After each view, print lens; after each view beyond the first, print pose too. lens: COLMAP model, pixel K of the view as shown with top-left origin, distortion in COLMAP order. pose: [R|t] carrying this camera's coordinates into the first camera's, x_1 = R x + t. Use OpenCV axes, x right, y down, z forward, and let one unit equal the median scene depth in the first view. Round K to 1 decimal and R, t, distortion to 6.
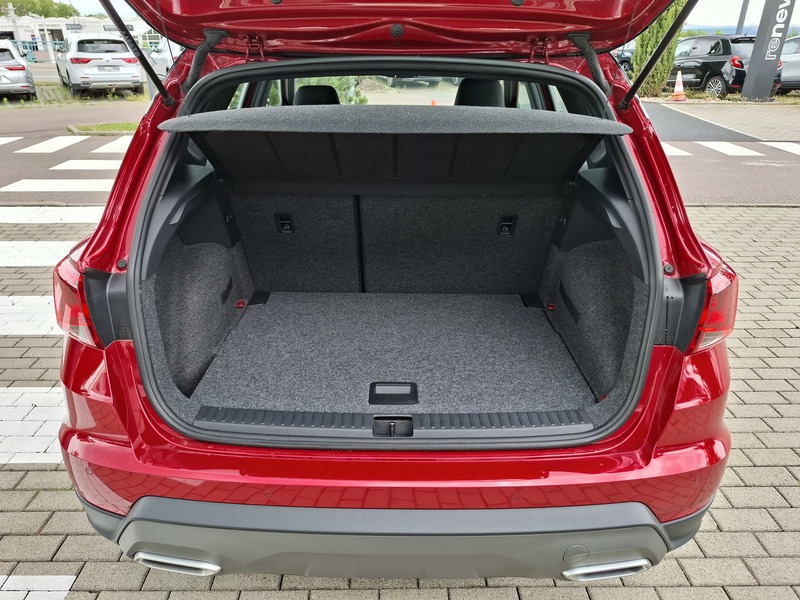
lens RADIAL K [[547.4, 0, 399.4], [0, 547.4, 304.3], [0, 0, 1]] dist [0.004357, -0.000949]
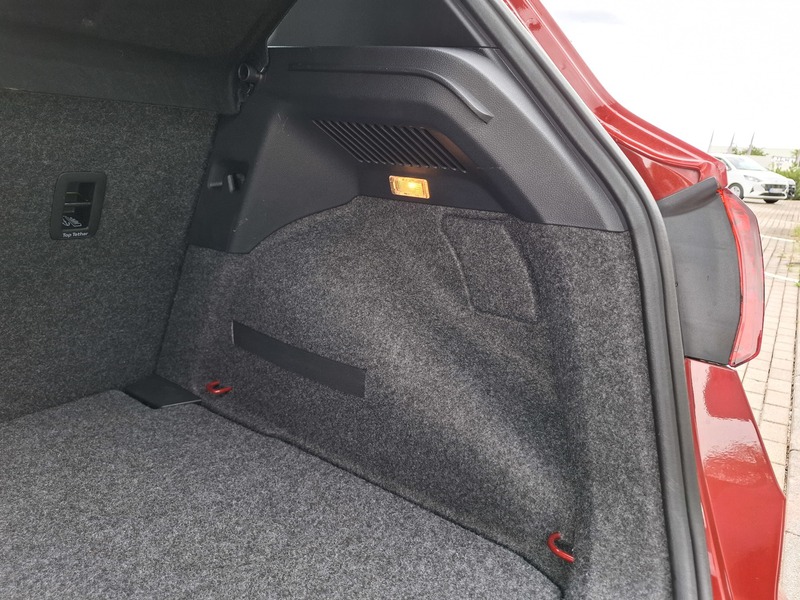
lens RADIAL K [[560.8, 0, 389.3], [0, 560.8, 299.7], [0, 0, 1]] dist [0.098856, -0.150555]
pose [[0.597836, -0.180514, 0.781029, 0.011888], [0.289858, 0.957069, -0.000670, -0.027239], [-0.747378, 0.226788, 0.624494, 0.666011]]
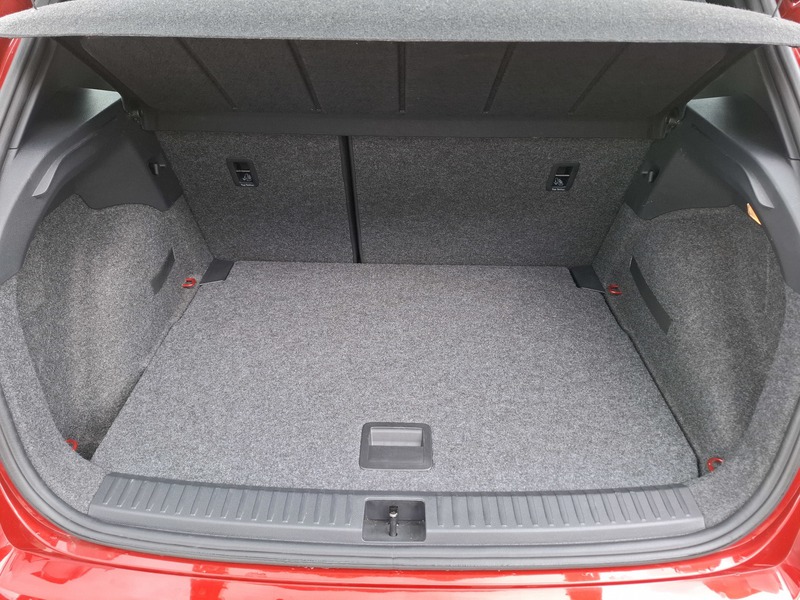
lens RADIAL K [[551.4, 0, 400.0], [0, 551.4, 300.0], [0, 0, 1]] dist [0.004948, -0.004369]
pose [[0.999907, 0.008973, -0.010262, -0.000732], [-0.007359, 0.988993, 0.147779, -0.100724], [0.011475, -0.147690, 0.988967, 0.304436]]
